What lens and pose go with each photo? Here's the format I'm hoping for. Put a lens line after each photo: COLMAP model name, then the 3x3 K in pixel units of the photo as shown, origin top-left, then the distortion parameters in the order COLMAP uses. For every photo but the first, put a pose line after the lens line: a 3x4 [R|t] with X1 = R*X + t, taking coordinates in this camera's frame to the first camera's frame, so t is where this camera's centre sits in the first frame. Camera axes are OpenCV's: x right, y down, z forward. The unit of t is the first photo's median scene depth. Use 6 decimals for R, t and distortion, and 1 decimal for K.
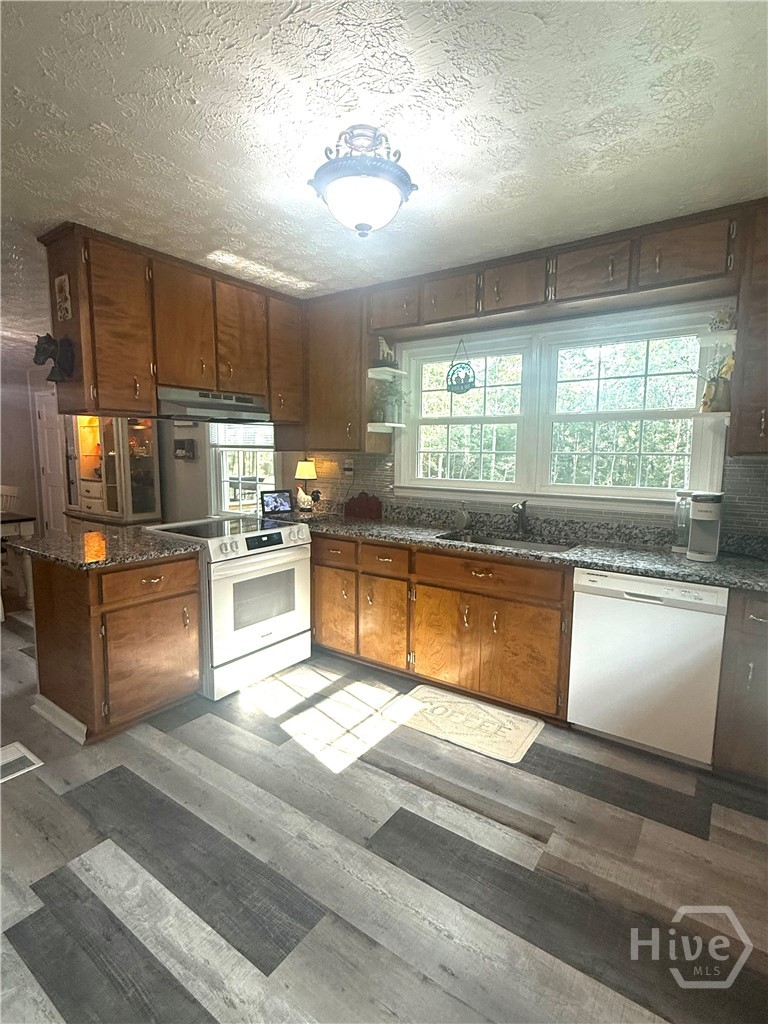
lens RADIAL K [[511.0, 0, 382.9], [0, 511.0, 514.4], [0, 0, 1]] dist [0.006856, -0.000092]
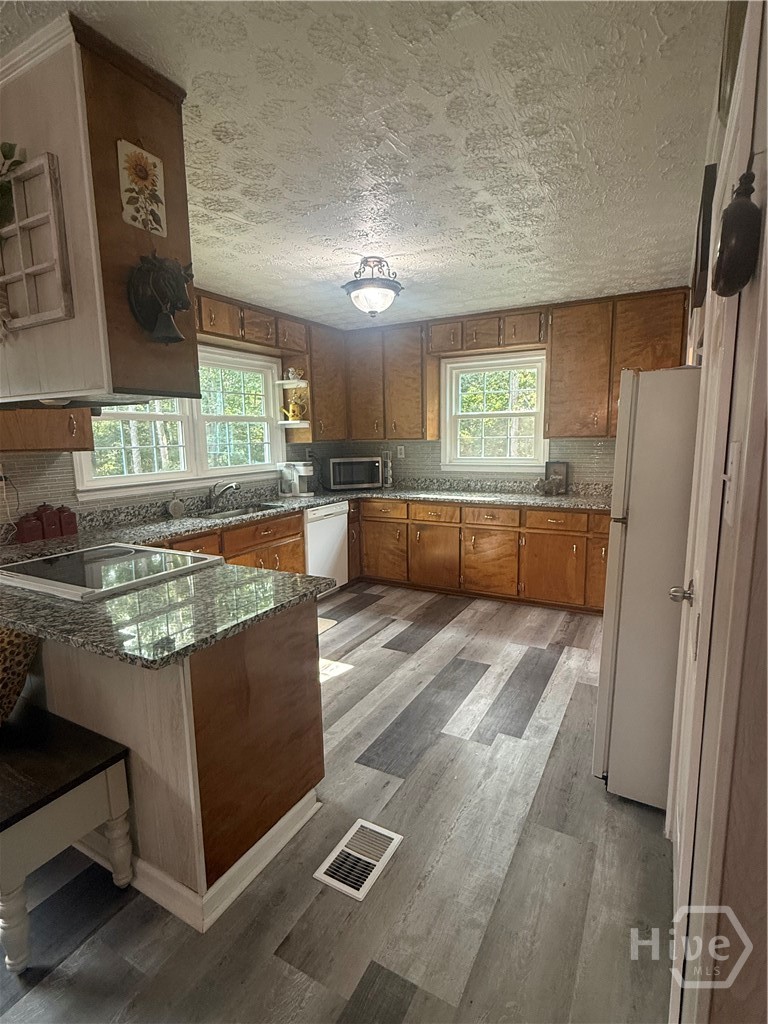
lens RADIAL K [[511.0, 0, 383.2], [0, 511.0, 511.6], [0, 0, 1]] dist [0.006856, -0.000092]
pose [[-0.112489, -0.151099, 0.982097, -1.515452], [0.143597, 0.975523, 0.166535, -0.156899], [-0.983222, 0.159760, -0.088038, 1.014911]]
